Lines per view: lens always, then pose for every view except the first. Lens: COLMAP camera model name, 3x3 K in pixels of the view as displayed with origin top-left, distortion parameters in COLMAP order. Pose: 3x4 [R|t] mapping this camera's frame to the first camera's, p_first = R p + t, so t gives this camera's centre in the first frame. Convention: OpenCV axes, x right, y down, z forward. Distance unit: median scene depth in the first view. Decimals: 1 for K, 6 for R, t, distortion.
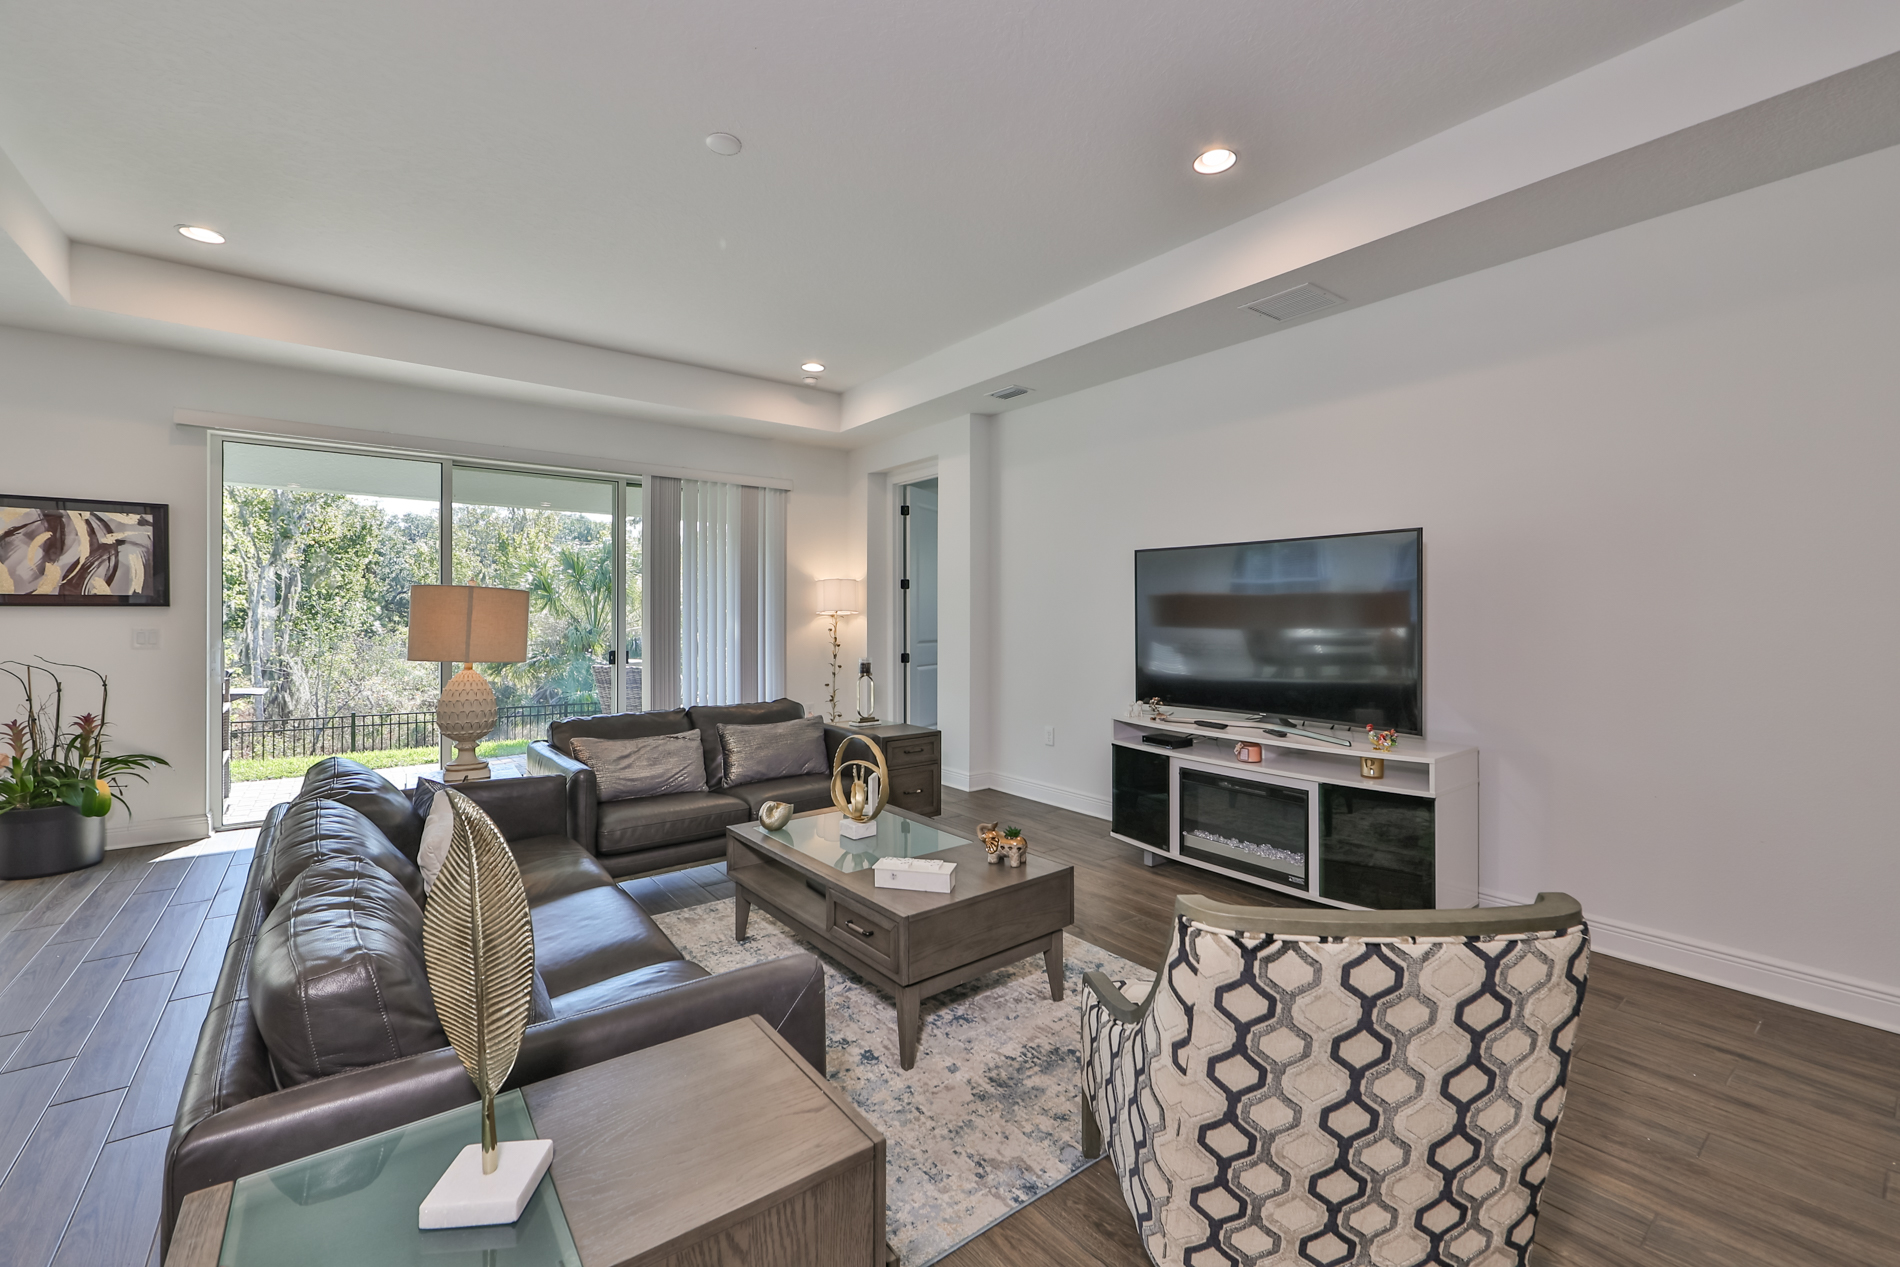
lens RADIAL K [[791.7, 0, 935.2], [0, 791.7, 626.6], [0, 0, 1]] dist [0.017544, -0.000049]
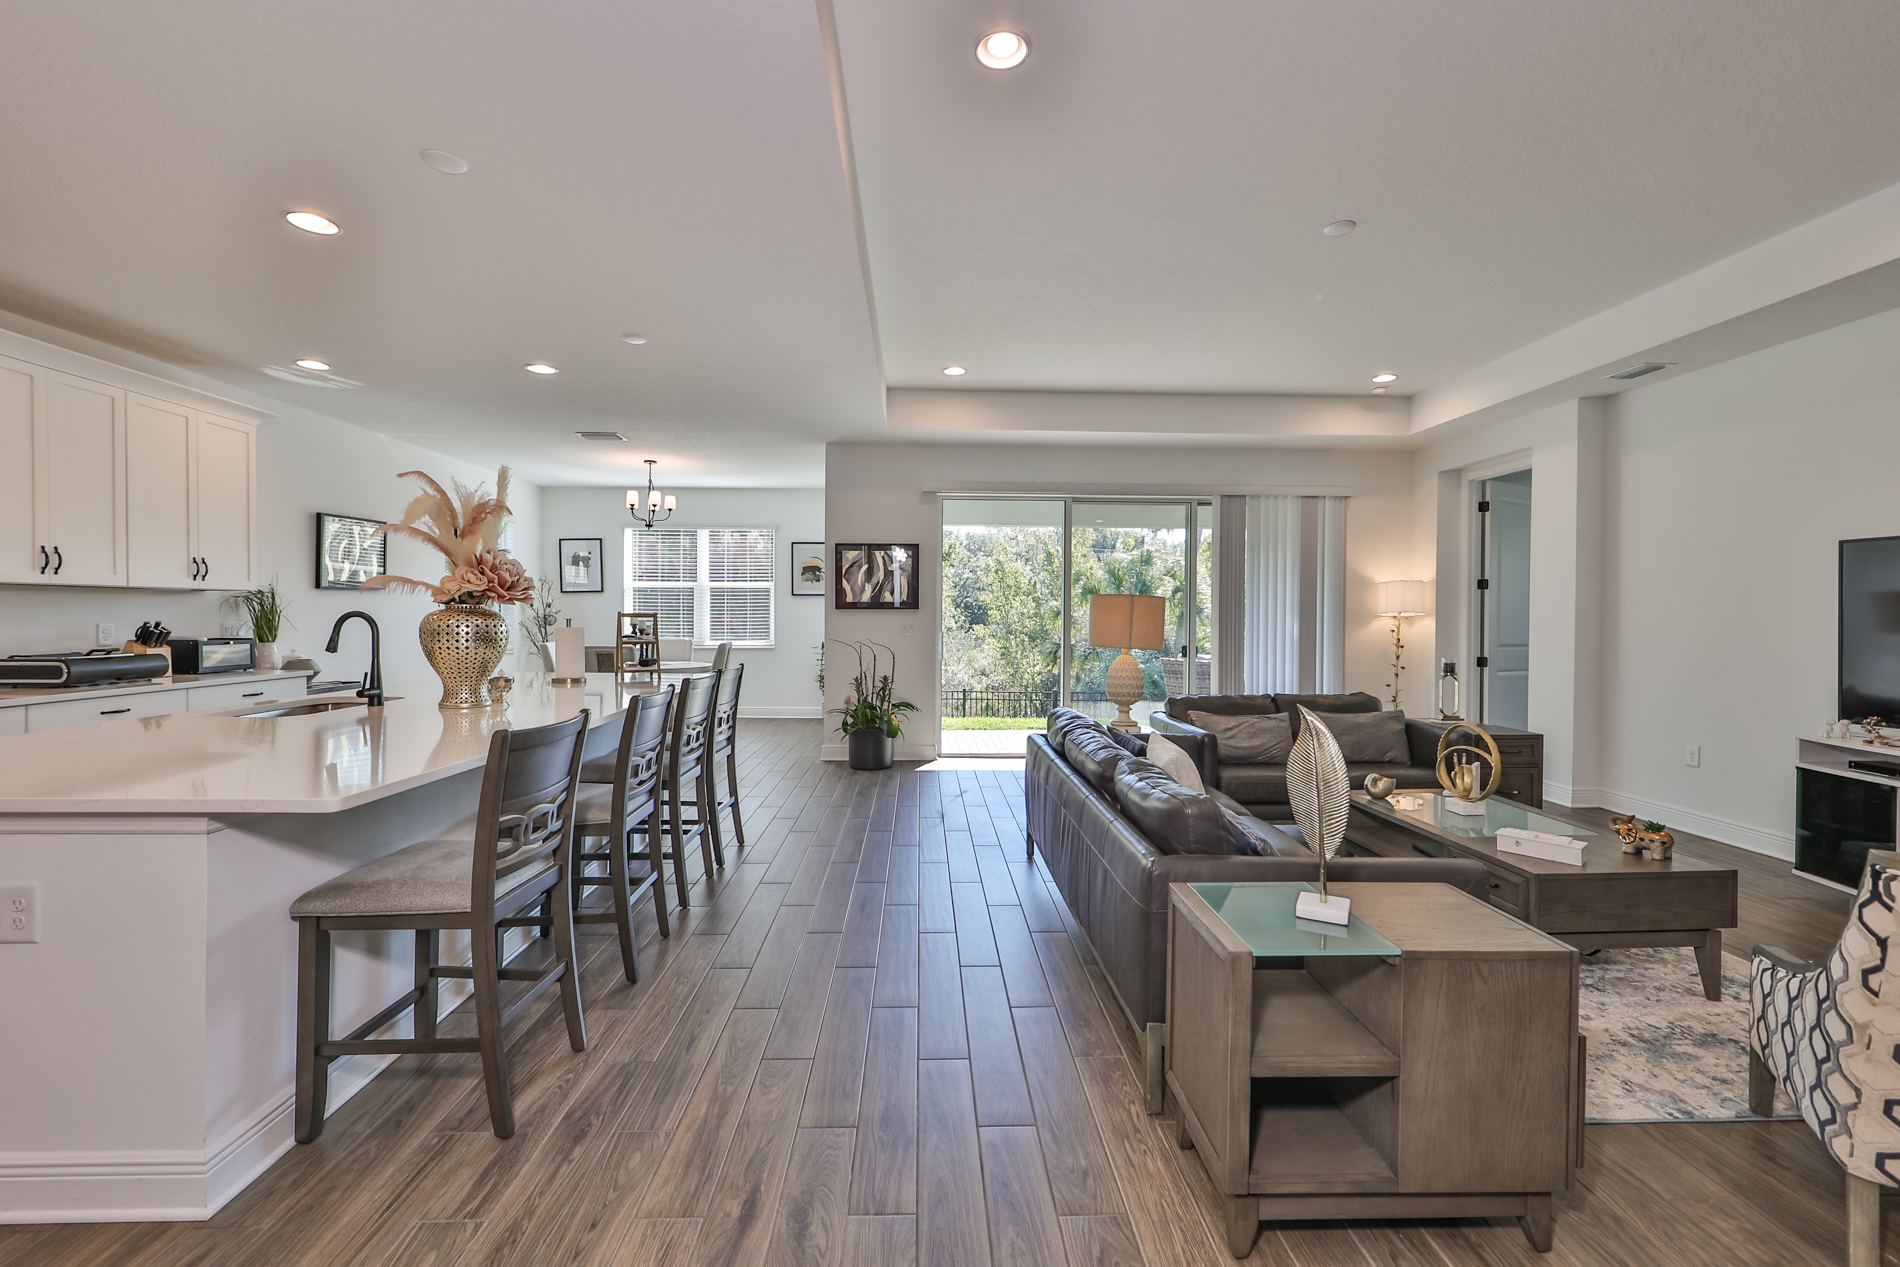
lens RADIAL K [[779.6, 0, 947.0], [0, 779.6, 626.7], [0, 0, 1]] dist [0.006954, -0.000068]
pose [[0.821049, 0.011879, -0.570735, -0.050324], [-0.012039, 0.999921, 0.003492, 0.003459], [0.570731, 0.004004, 0.821127, -0.234091]]
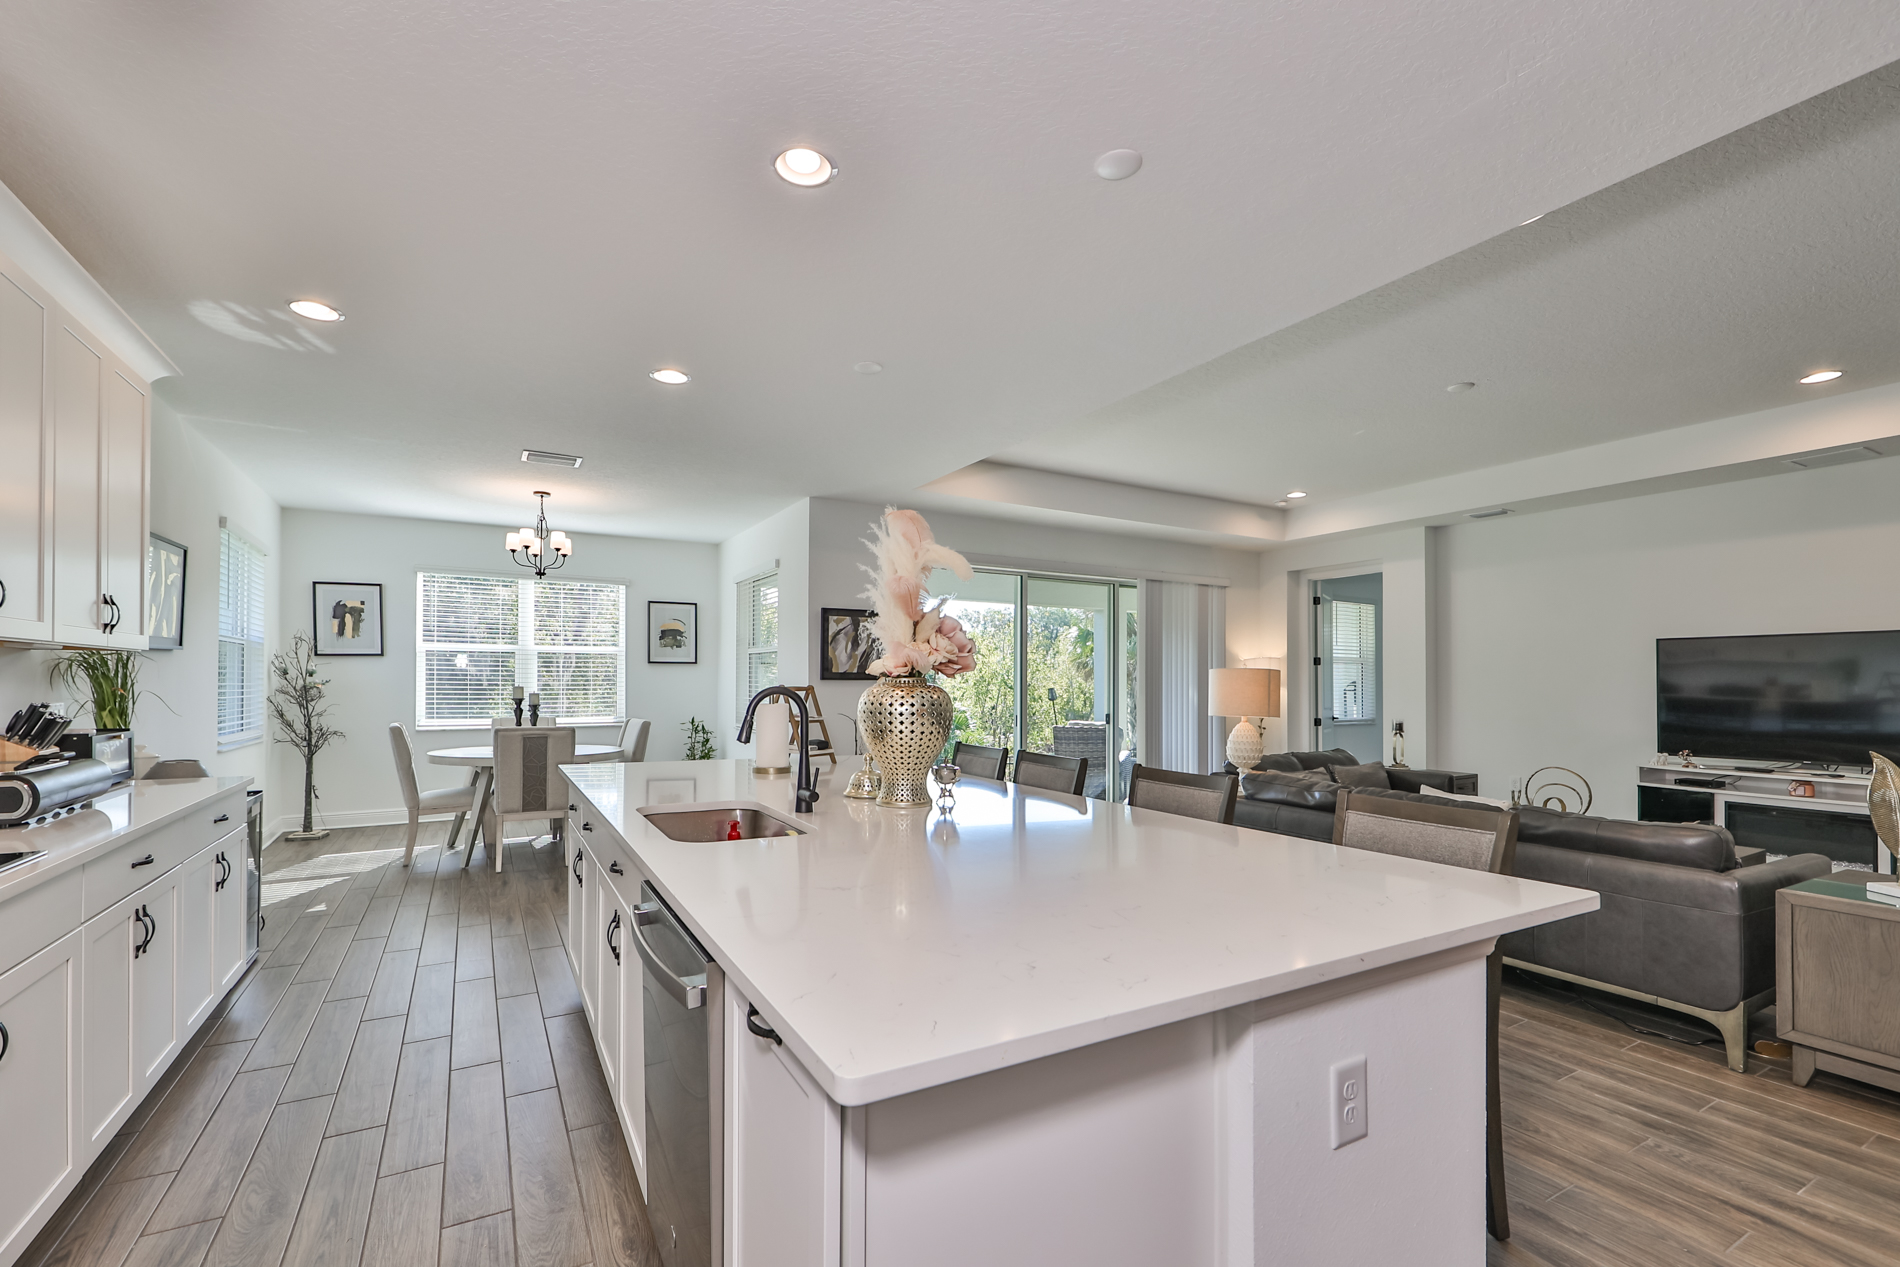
lens RADIAL K [[798.9, 0, 918.2], [0, 798.9, 681.1], [0, 0, 1]] dist [0.001012, 0.000010]
pose [[0.990725, 0.002105, -0.135865, -0.810320], [-0.004683, 0.999815, -0.018660, 0.003671], [0.135800, 0.019123, 0.990552, -0.508708]]
